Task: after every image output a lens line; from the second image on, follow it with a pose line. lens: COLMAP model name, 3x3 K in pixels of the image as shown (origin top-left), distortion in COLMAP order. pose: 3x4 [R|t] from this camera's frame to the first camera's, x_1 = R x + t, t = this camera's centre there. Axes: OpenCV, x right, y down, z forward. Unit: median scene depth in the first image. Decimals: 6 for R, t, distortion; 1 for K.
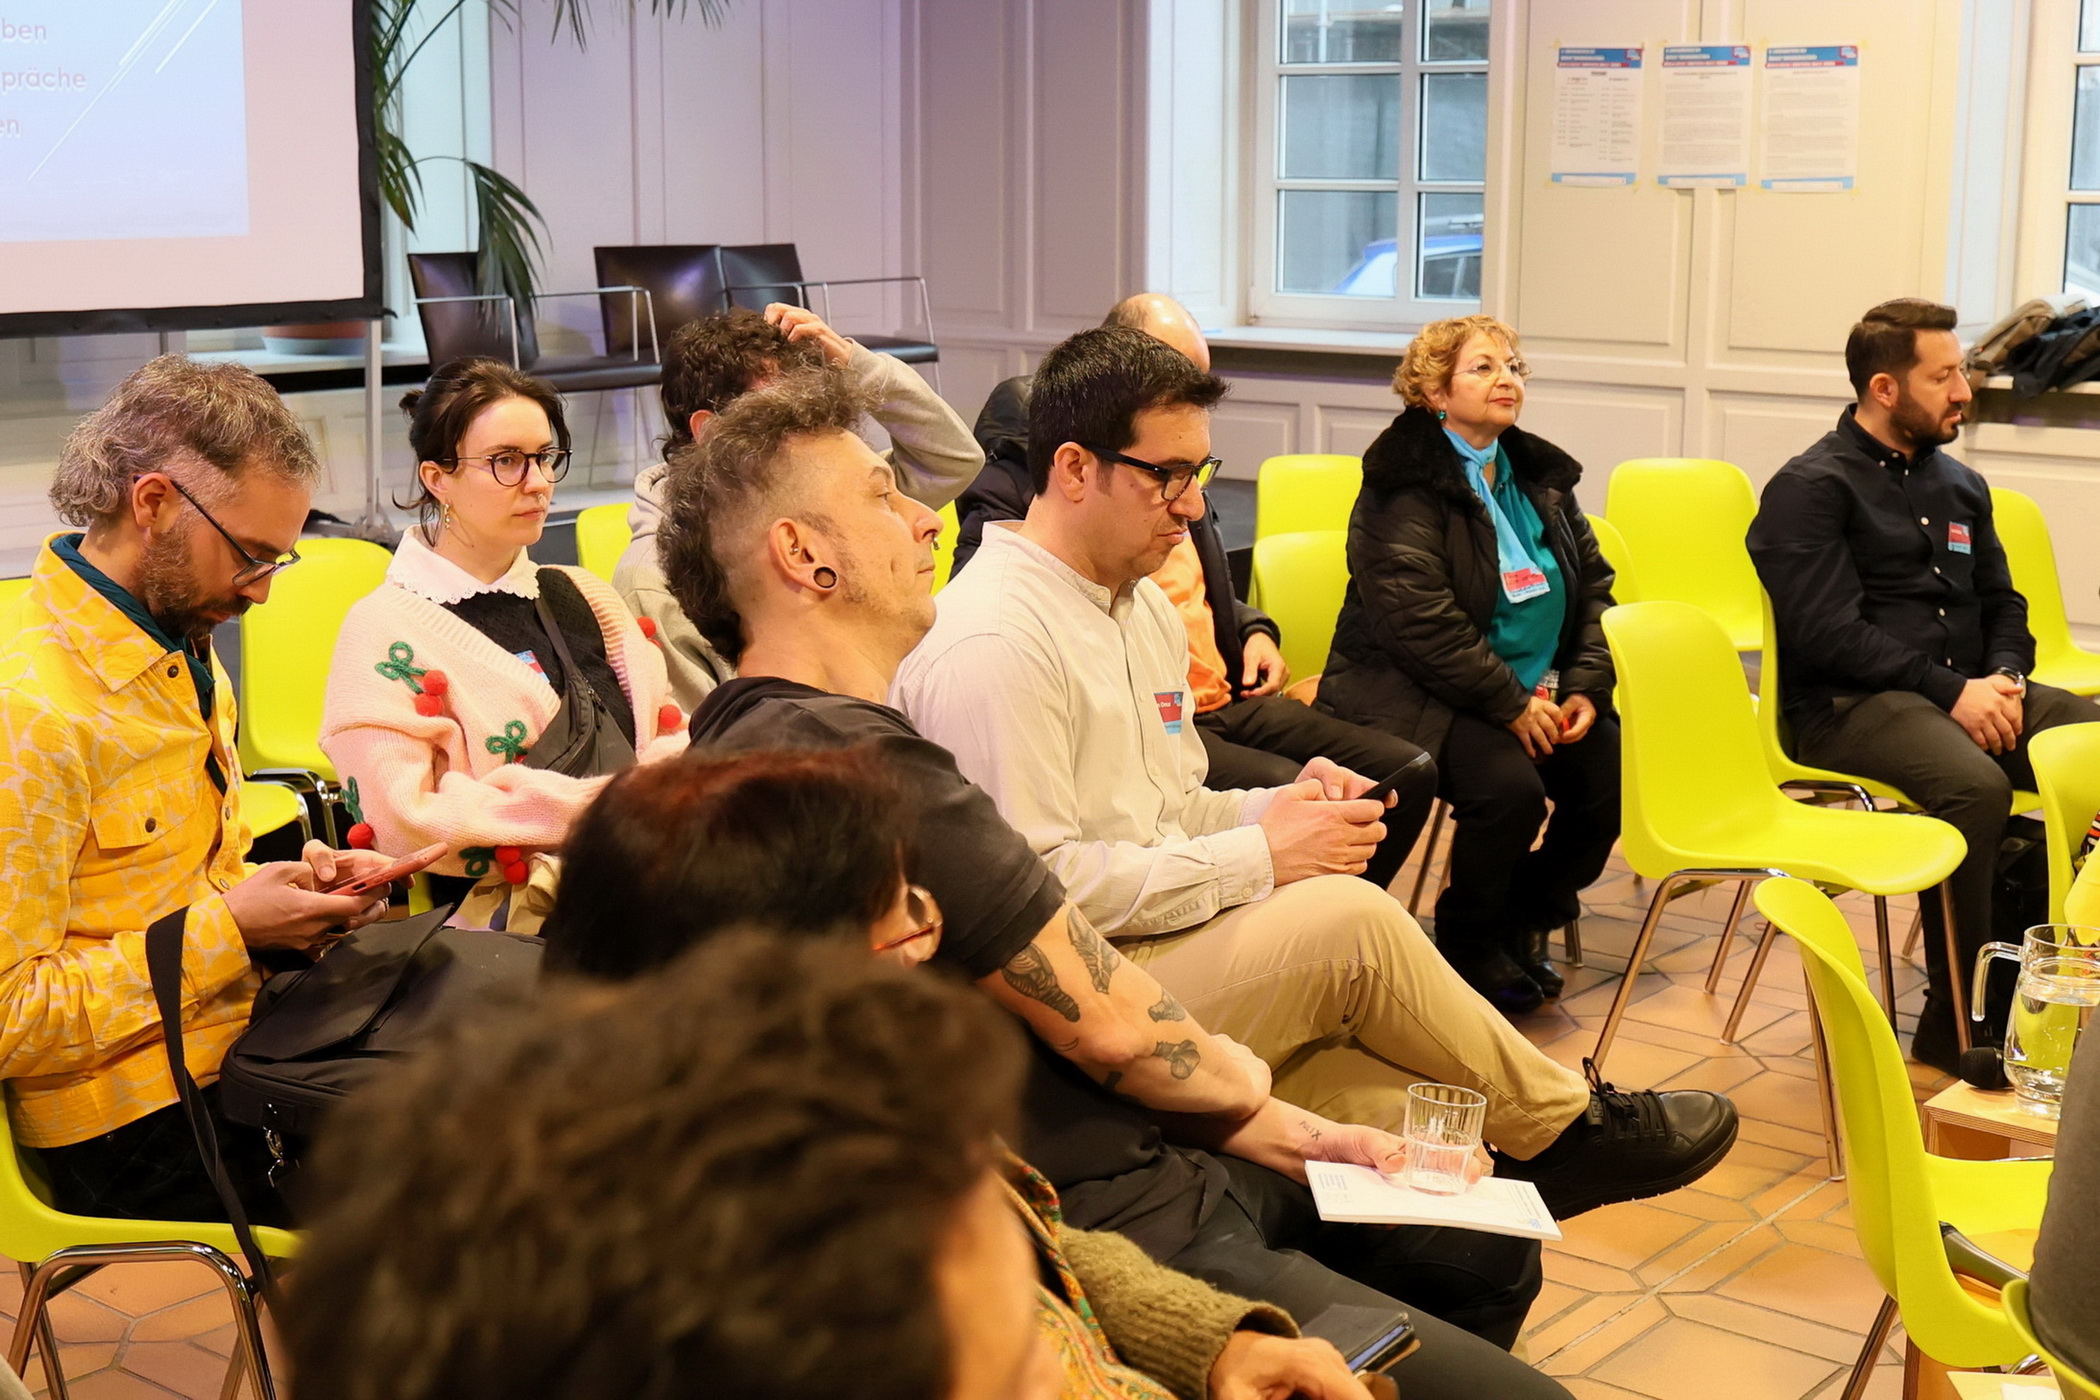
lens RADIAL K [[2937.1, 0, 1050.8], [0, 2937.1, 659.2], [0, 0, 1]] dist [0.018773, -0.034591]
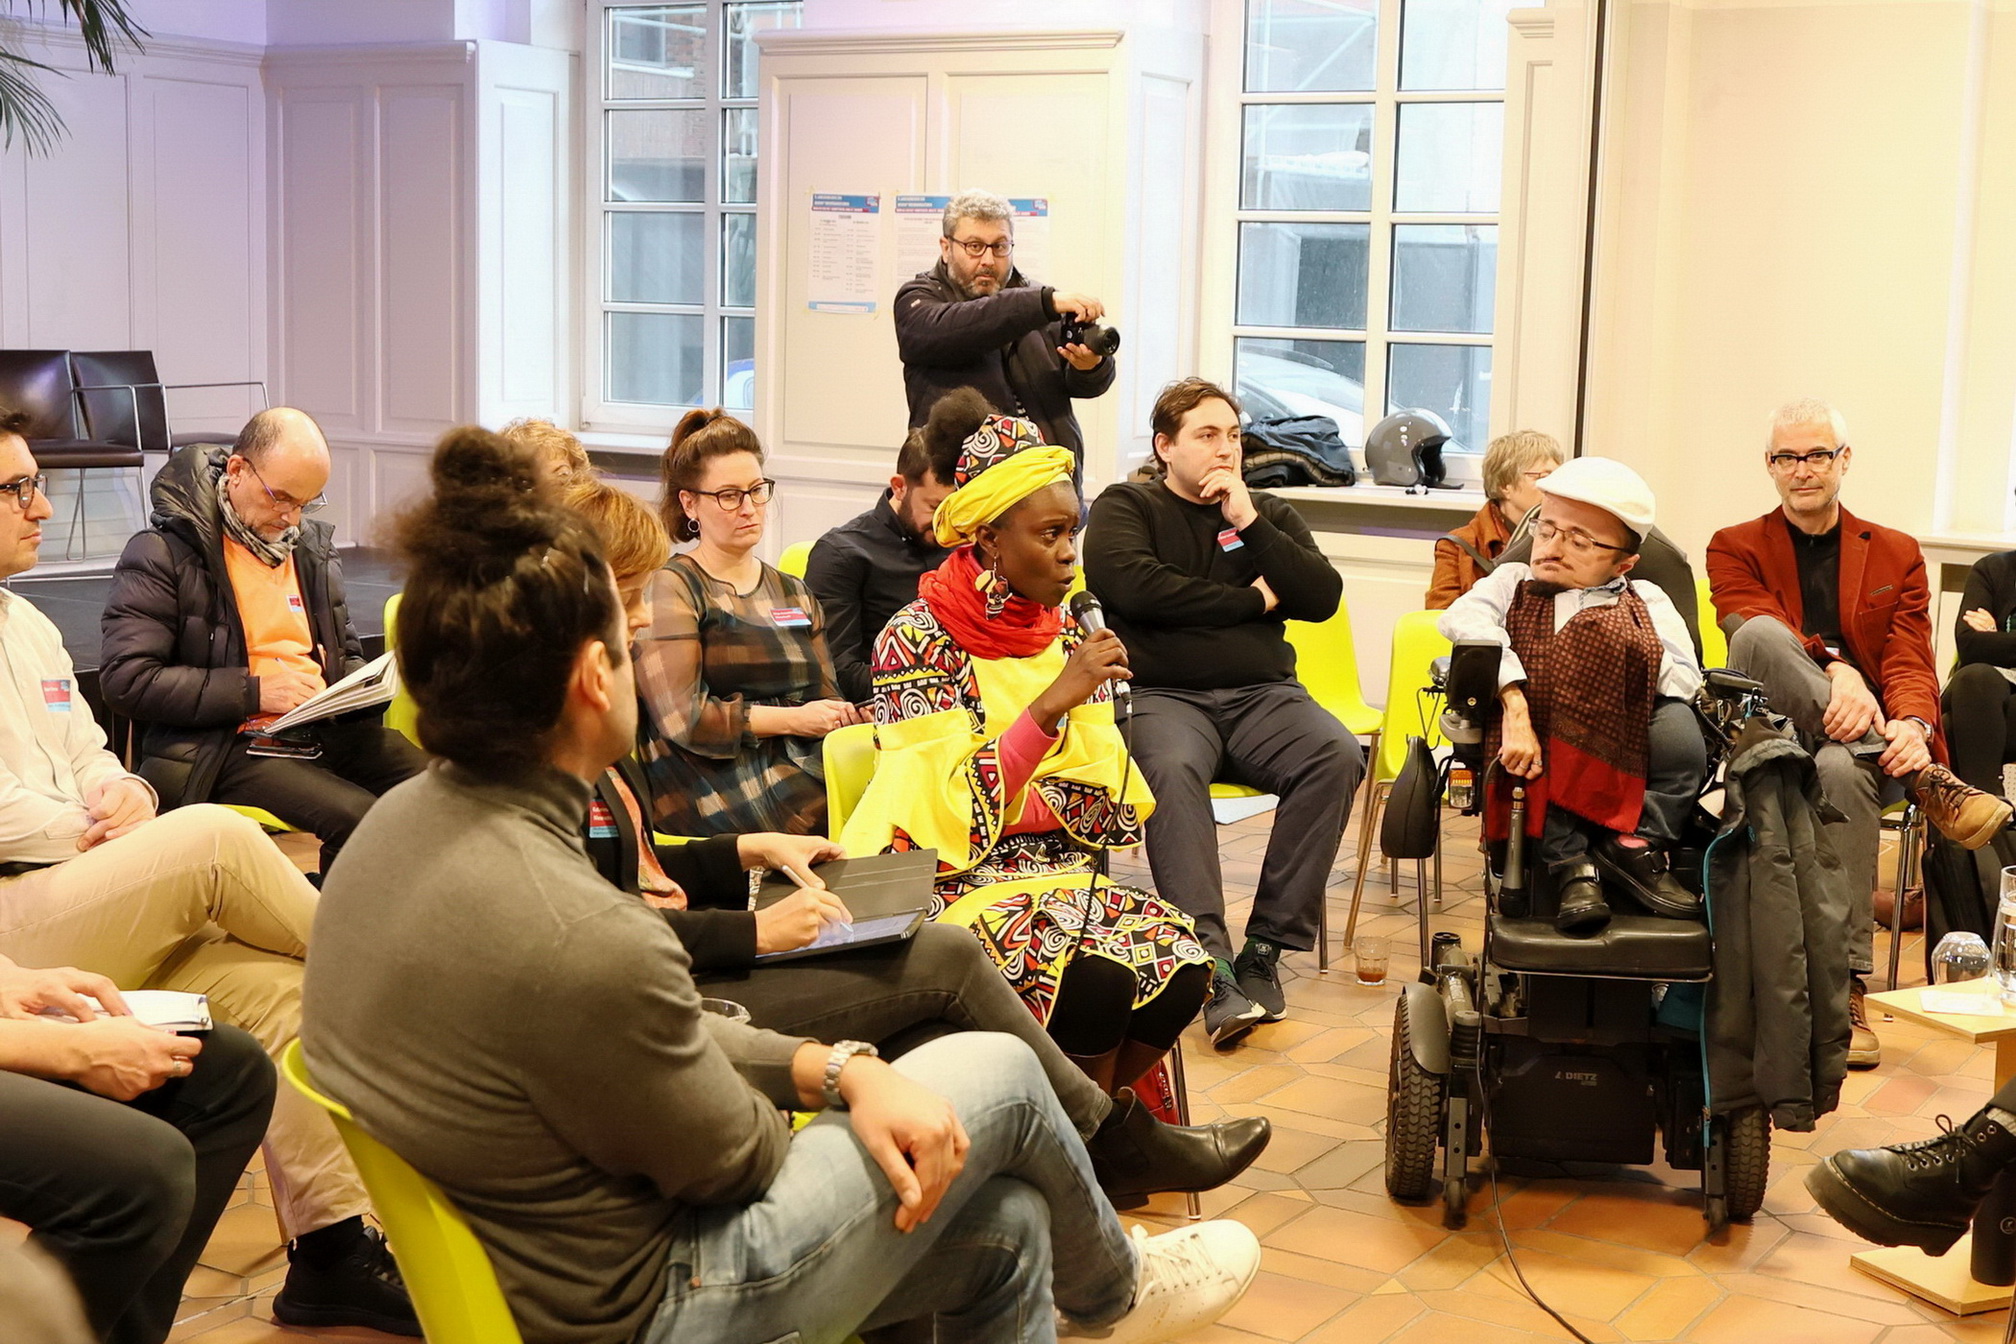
lens RADIAL K [[2819.6, 0, 1008.8], [0, 2819.6, 632.8], [0, 0, 1]] dist [0.018773, -0.034591]
pose [[0.992908, 0.007626, 0.118638, 0.121528], [-0.001791, 0.998787, -0.049206, 0.019903], [-0.118869, 0.048645, 0.991718, -0.106575]]
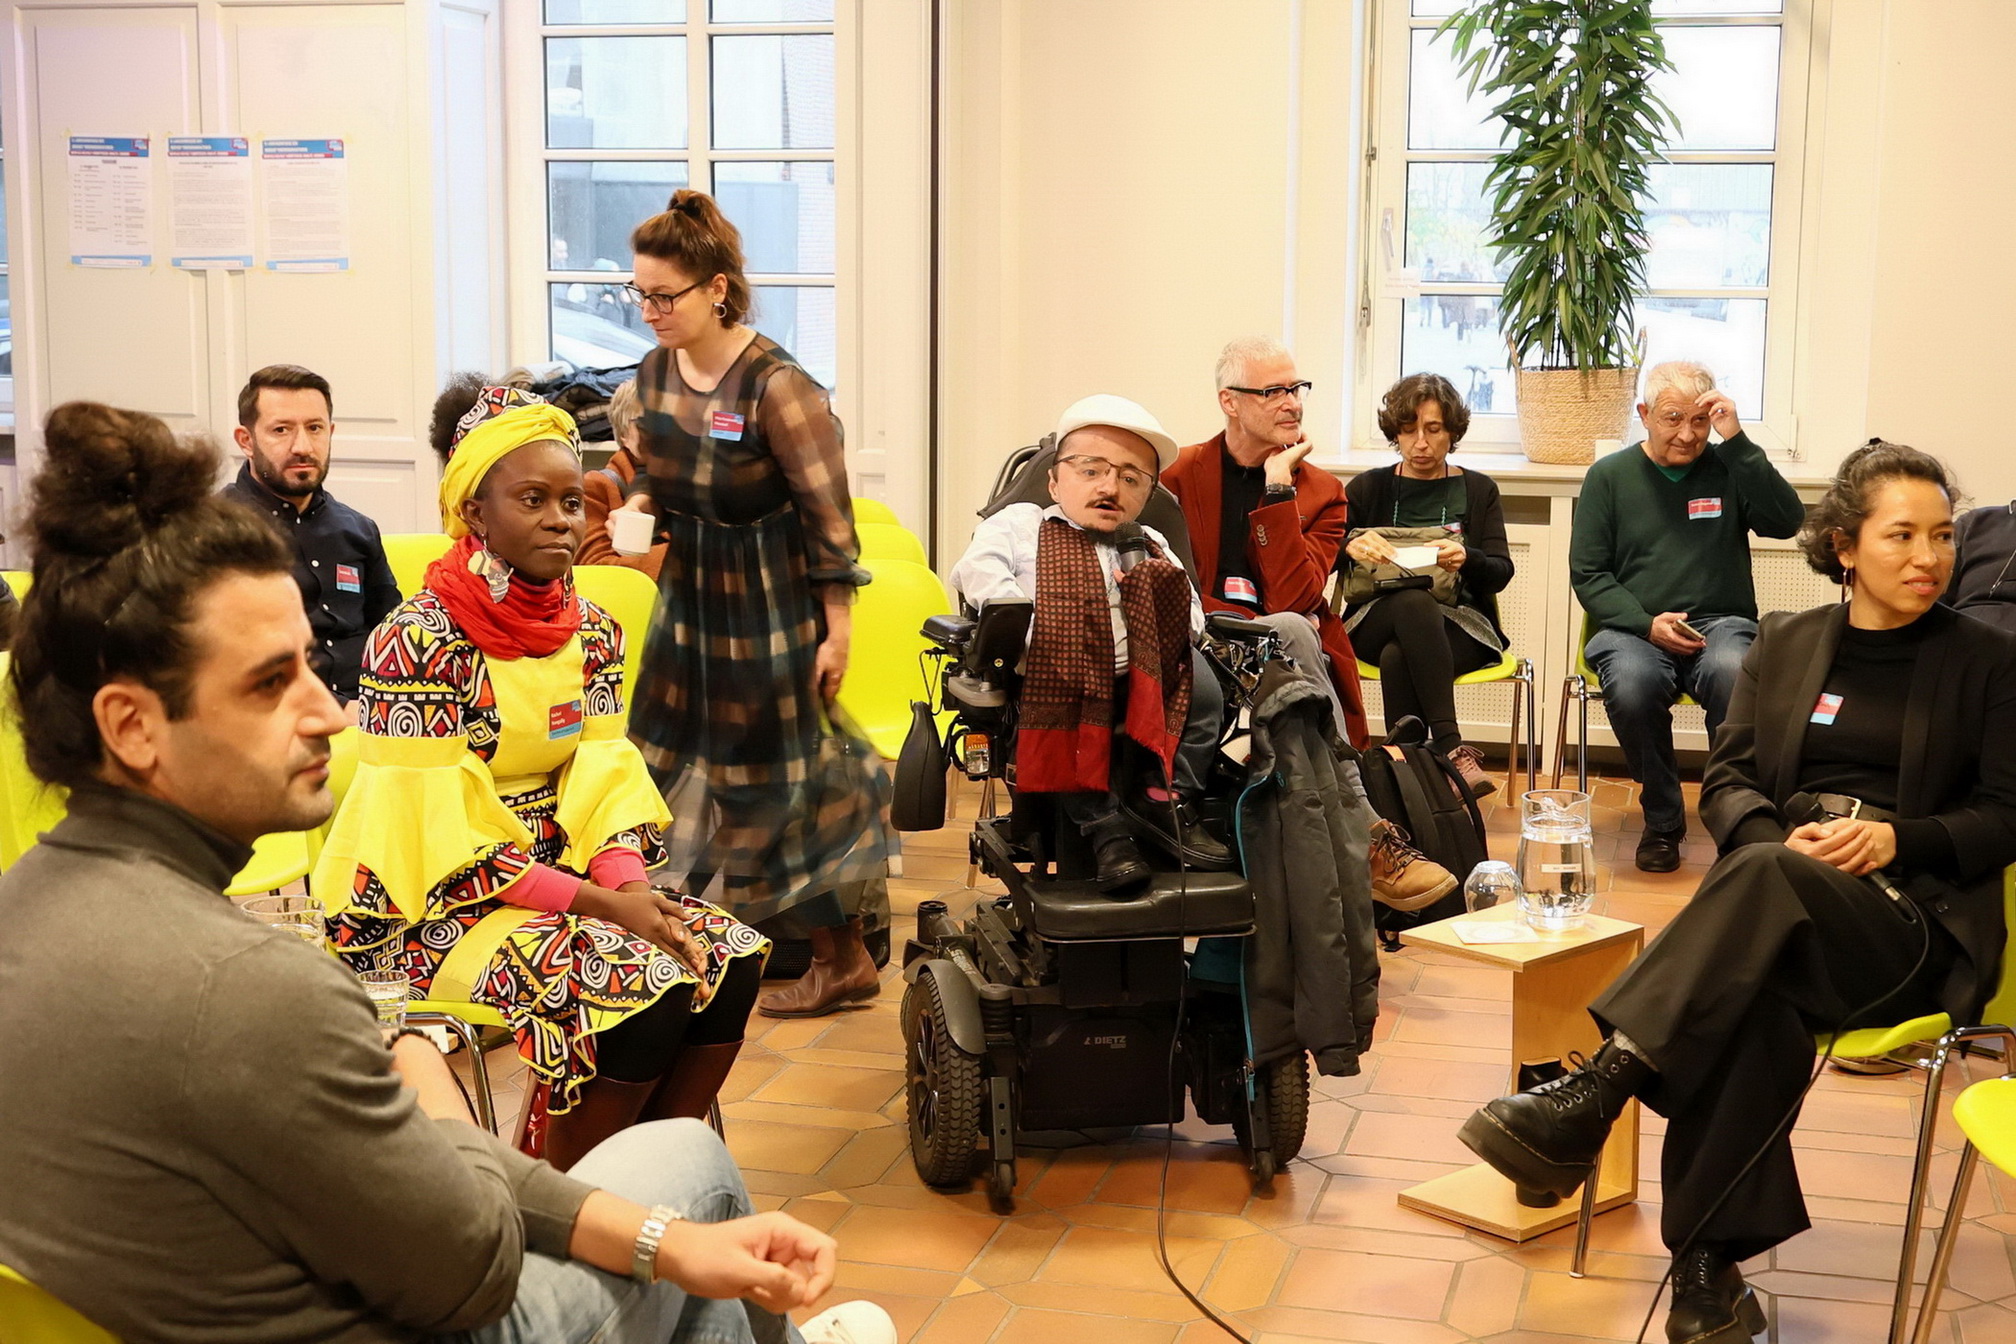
lens RADIAL K [[2819.6, 0, 1008.8], [0, 2819.6, 632.8], [0, 0, 1]] dist [0.018773, -0.034591]
pose [[0.915624, -0.054972, 0.398261, 0.069860], [0.067820, 0.997531, -0.018232, 0.010109], [-0.396275, 0.043704, 0.917091, -0.051756]]
